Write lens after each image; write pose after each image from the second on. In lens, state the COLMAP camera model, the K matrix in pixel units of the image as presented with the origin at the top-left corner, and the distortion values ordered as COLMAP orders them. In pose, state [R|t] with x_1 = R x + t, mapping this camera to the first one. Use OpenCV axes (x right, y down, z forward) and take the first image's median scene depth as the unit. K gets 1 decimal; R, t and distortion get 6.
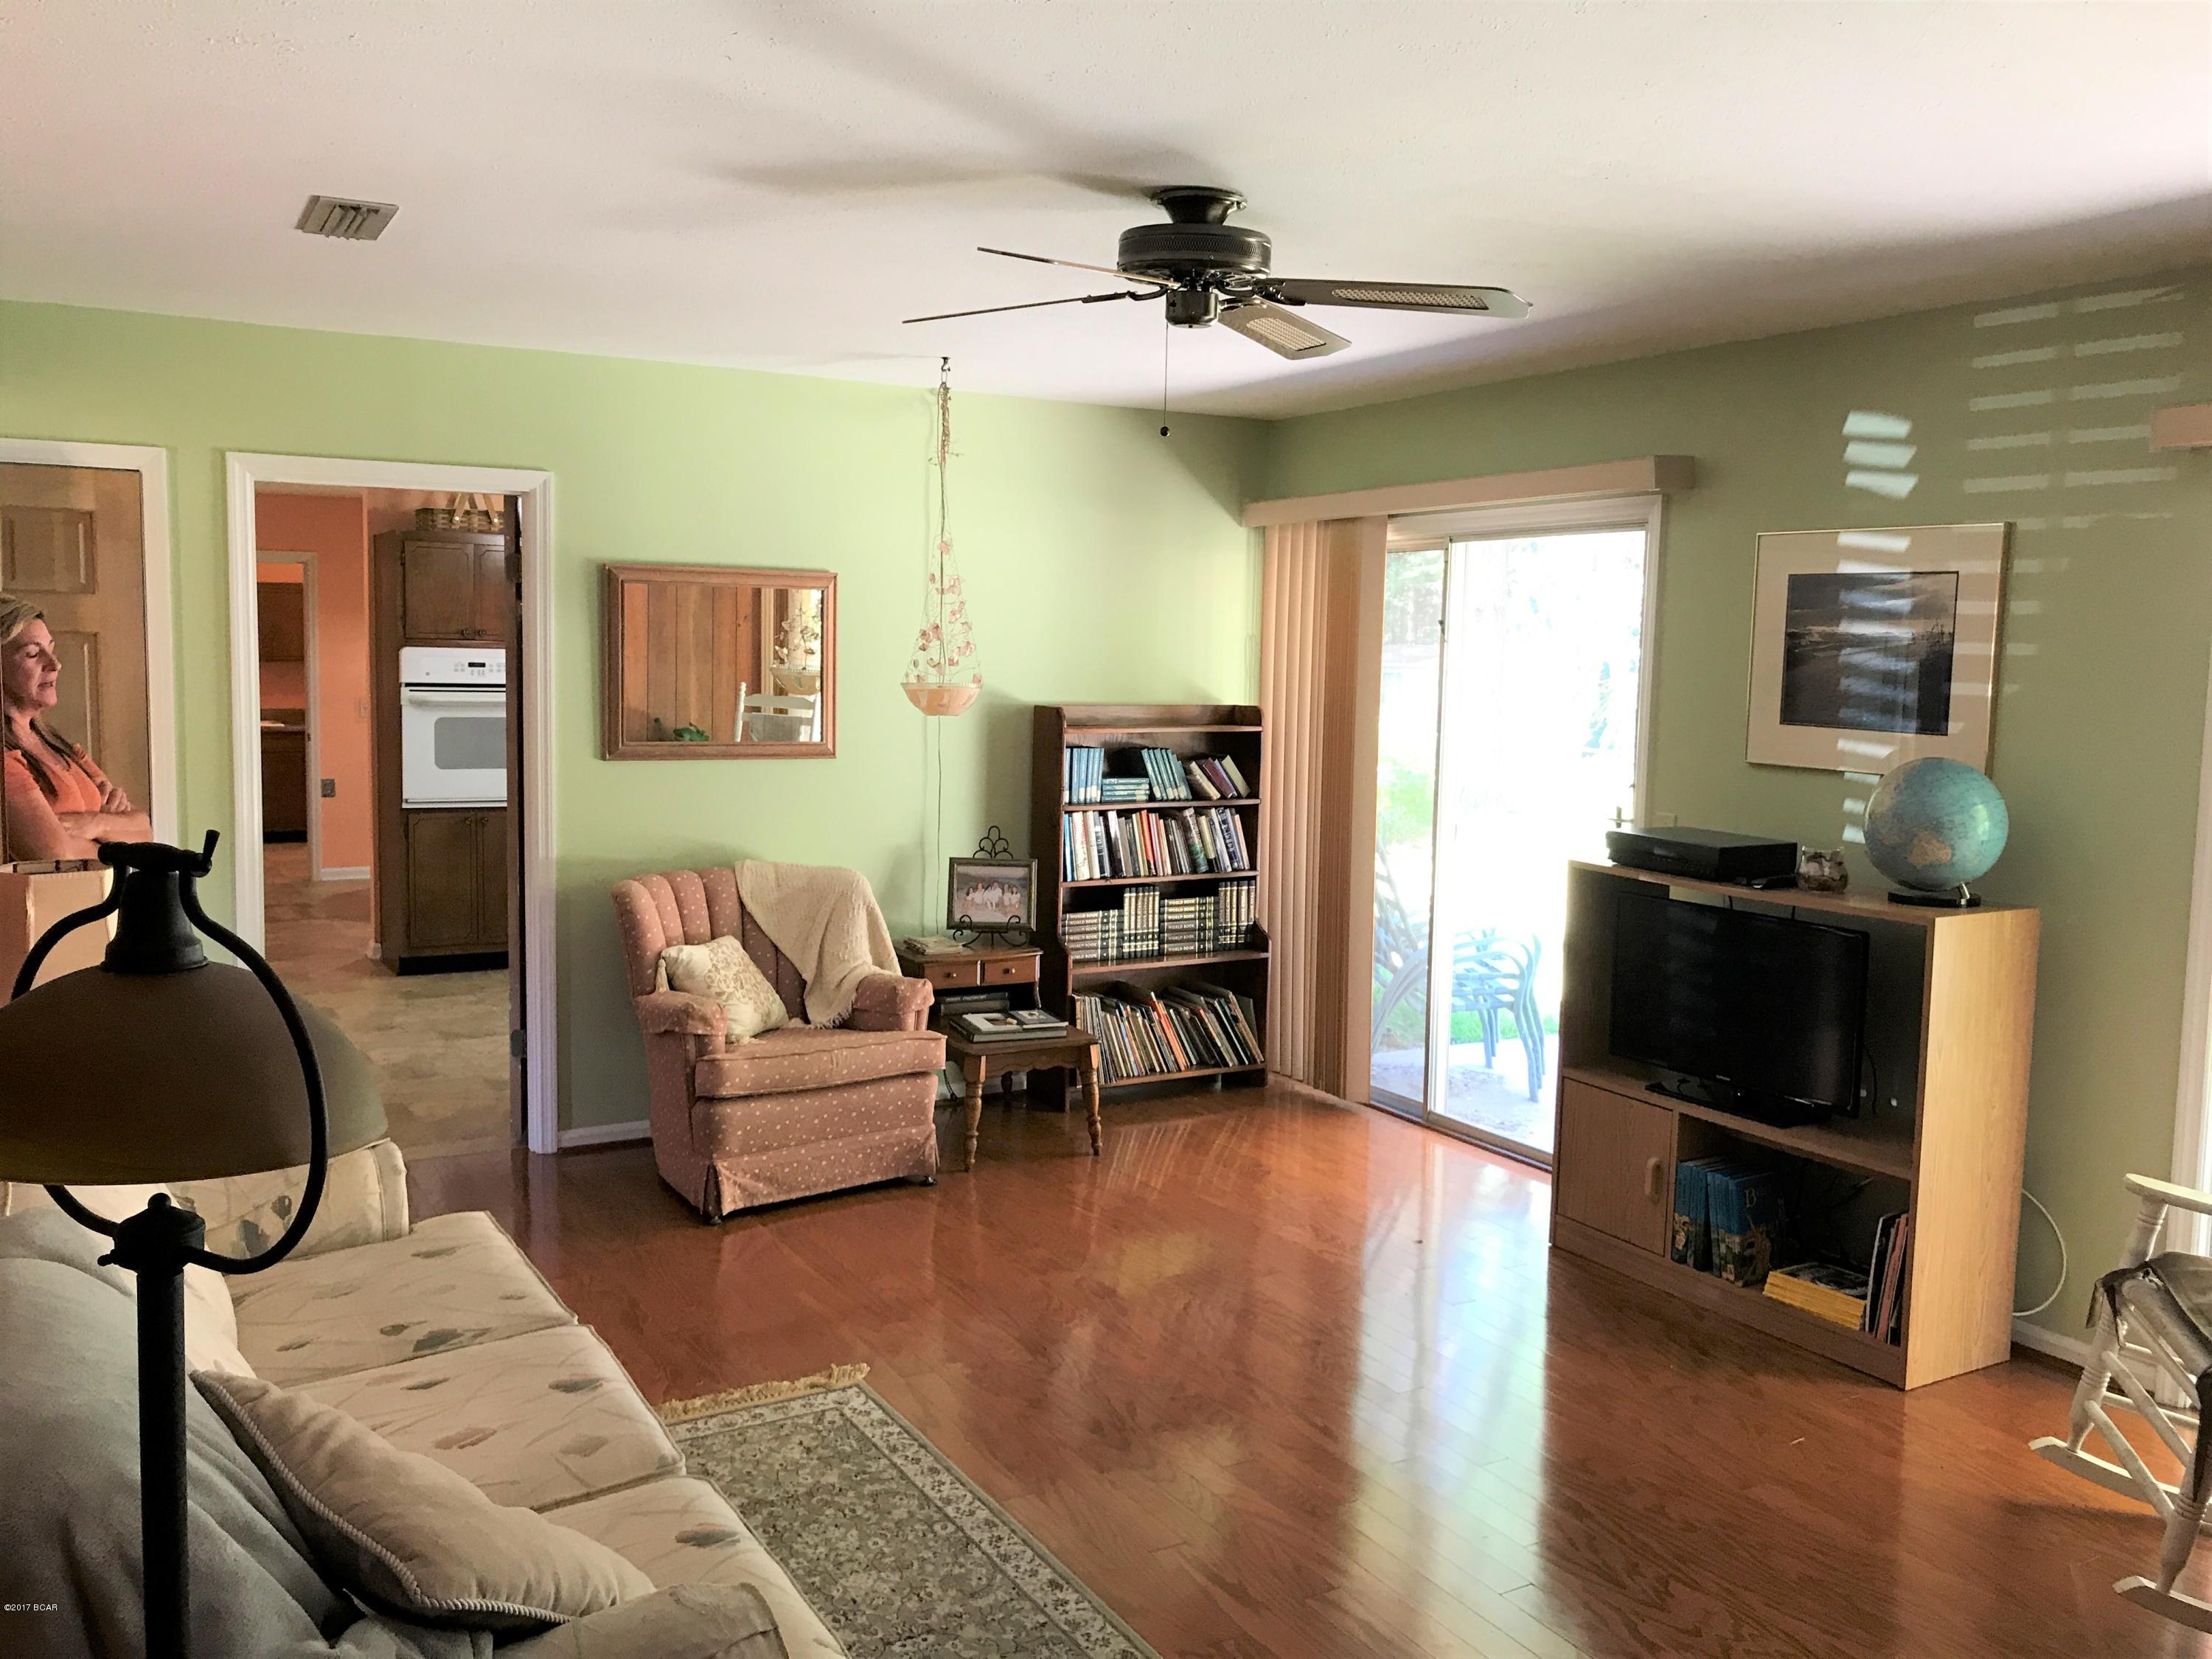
lens RADIAL K [[1796.6, 0, 1088.0], [0, 1796.6, 829.2], [0, 0, 1]] dist [0.031684, -0.041259]
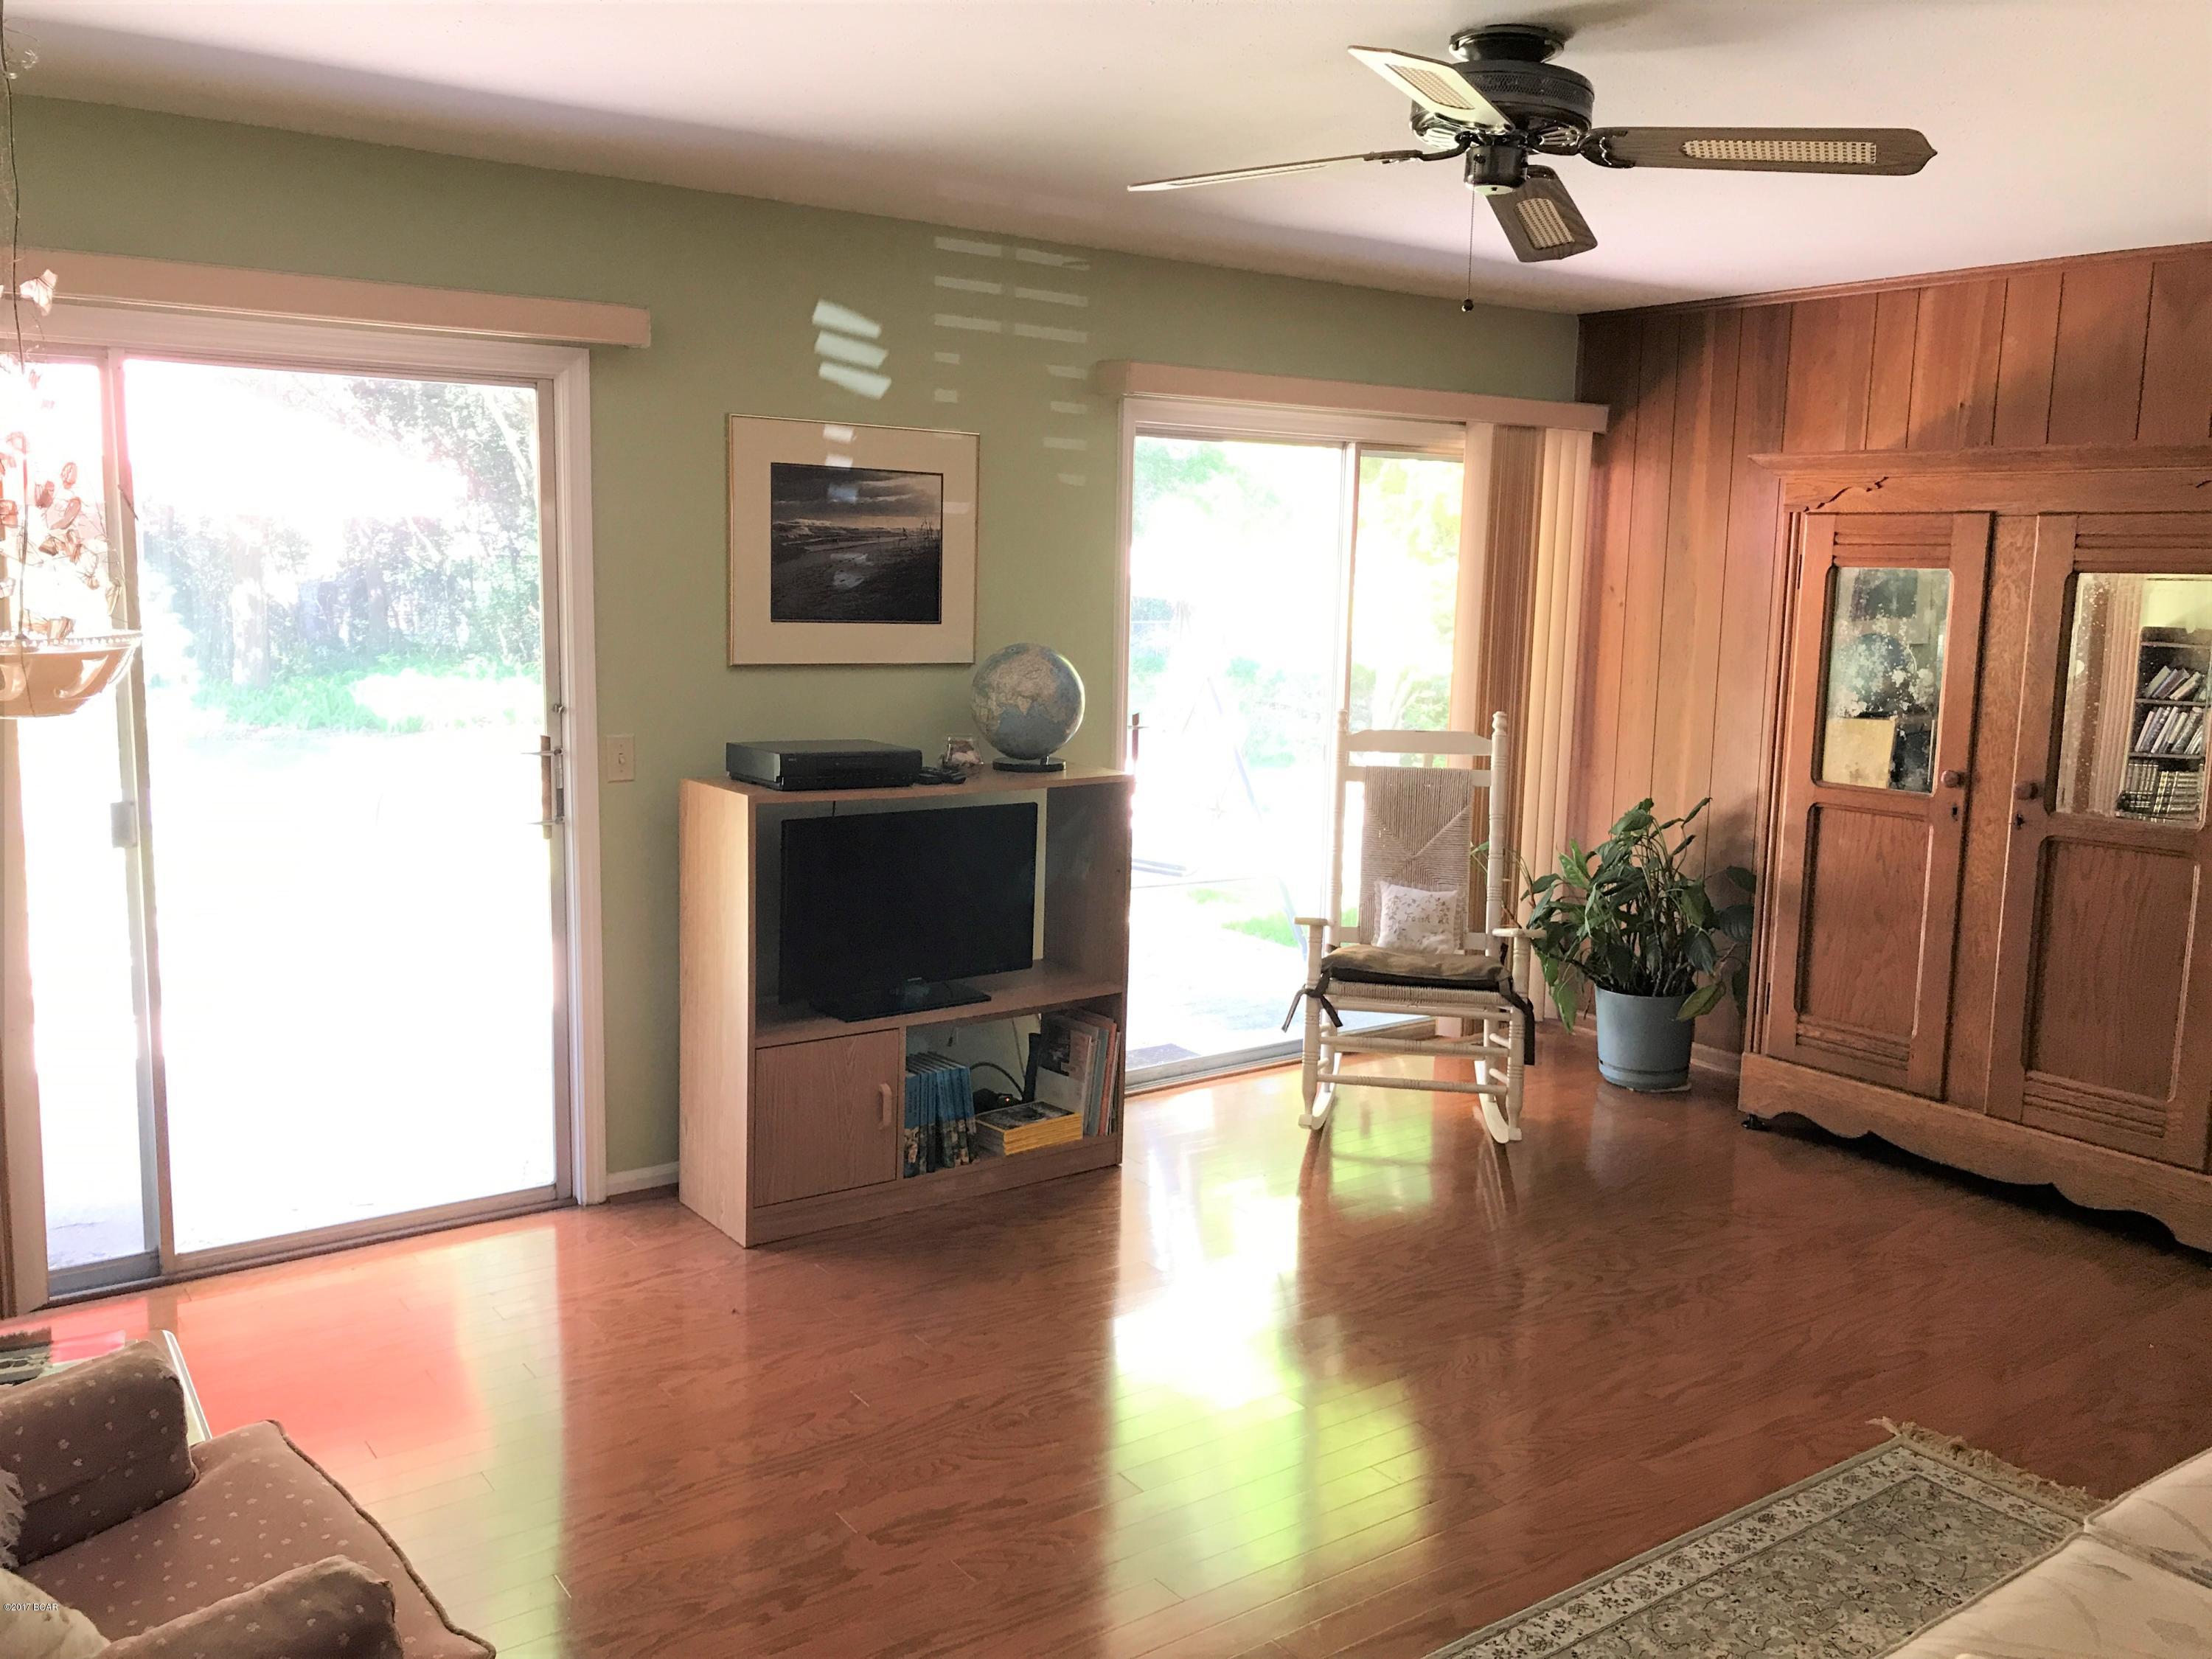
lens RADIAL K [[1796.6, 0, 1091.7], [0, 1796.6, 833.5], [0, 0, 1]] dist [0.031684, -0.041259]
pose [[-0.091032, -0.163335, 0.982362, -0.588714], [0.081712, 0.981906, 0.170831, -0.097796], [-0.992490, 0.095821, -0.076038, 0.924319]]
